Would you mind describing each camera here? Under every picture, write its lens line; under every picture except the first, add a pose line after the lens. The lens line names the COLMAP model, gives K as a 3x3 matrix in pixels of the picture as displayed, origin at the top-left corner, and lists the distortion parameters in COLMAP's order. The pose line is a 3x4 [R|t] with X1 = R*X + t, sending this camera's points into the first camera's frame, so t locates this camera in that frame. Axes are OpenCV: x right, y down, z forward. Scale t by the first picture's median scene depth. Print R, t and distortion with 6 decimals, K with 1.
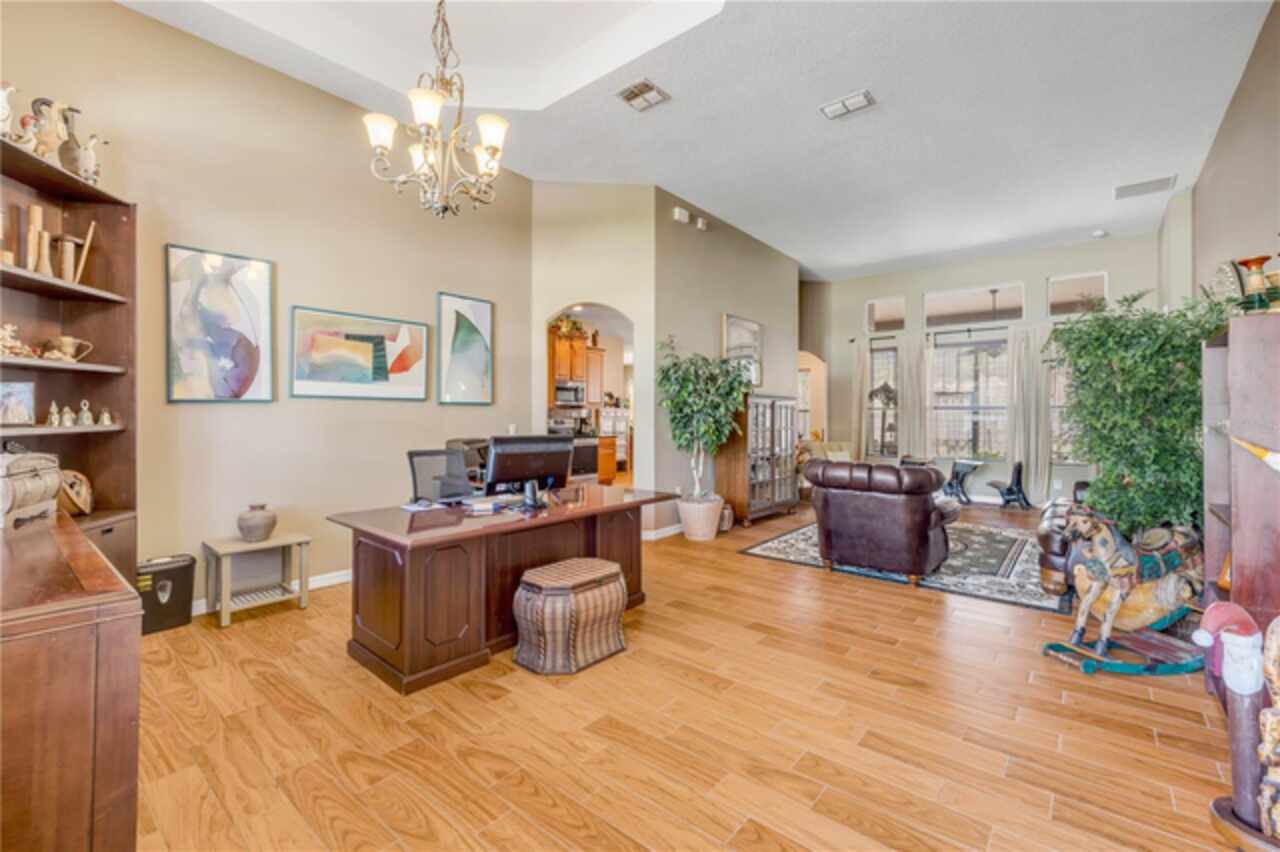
lens RADIAL K [[537.2, 0, 637.0], [0, 537.2, 412.8], [0, 0, 1]] dist [-0.000698, 0.000078]
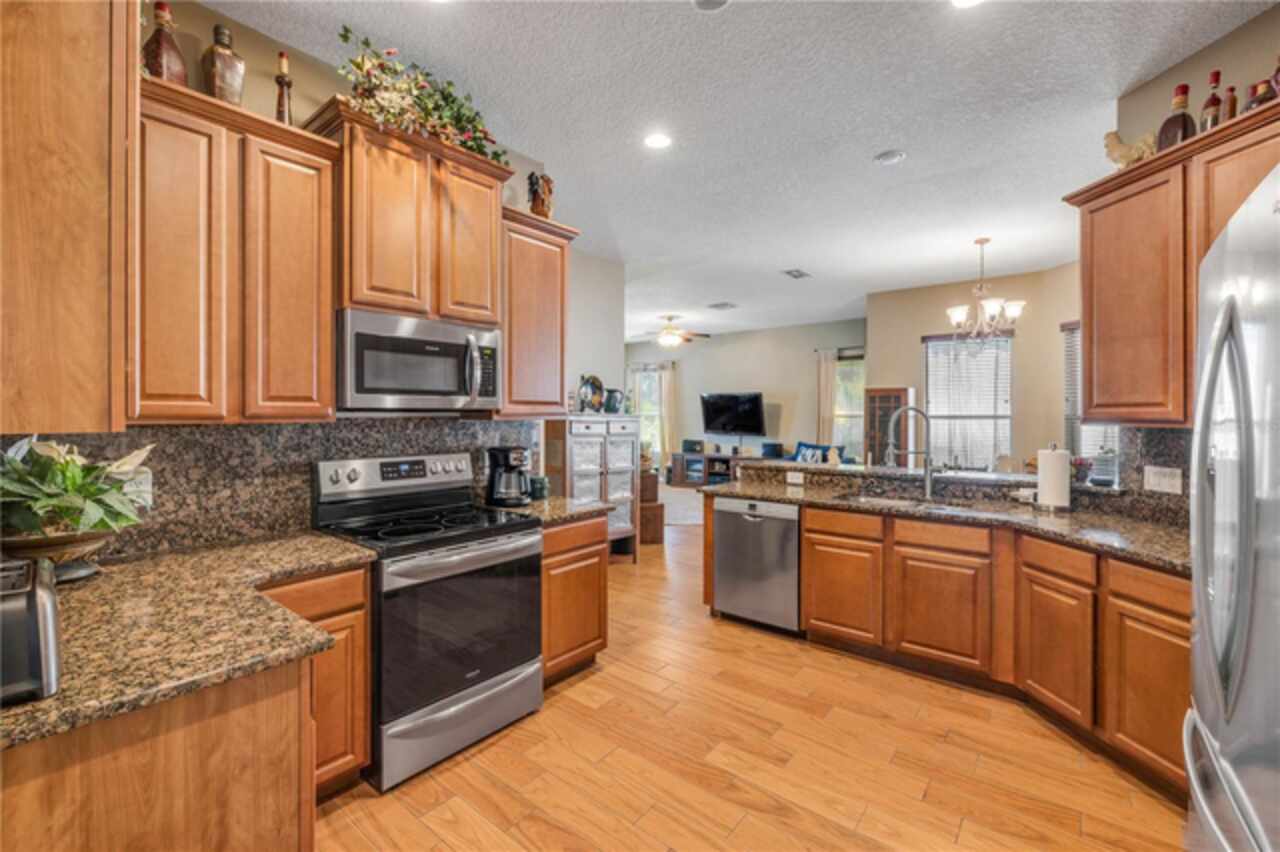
lens RADIAL K [[537.2, 0, 637.0], [0, 537.2, 412.8], [0, 0, 1]] dist [-0.000698, 0.000078]
pose [[0.999925, 0.002188, 0.012055, -0.025236], [-0.002191, 0.999998, 0.000173, -0.011620], [-0.012055, -0.000199, 0.999927, 0.674092]]
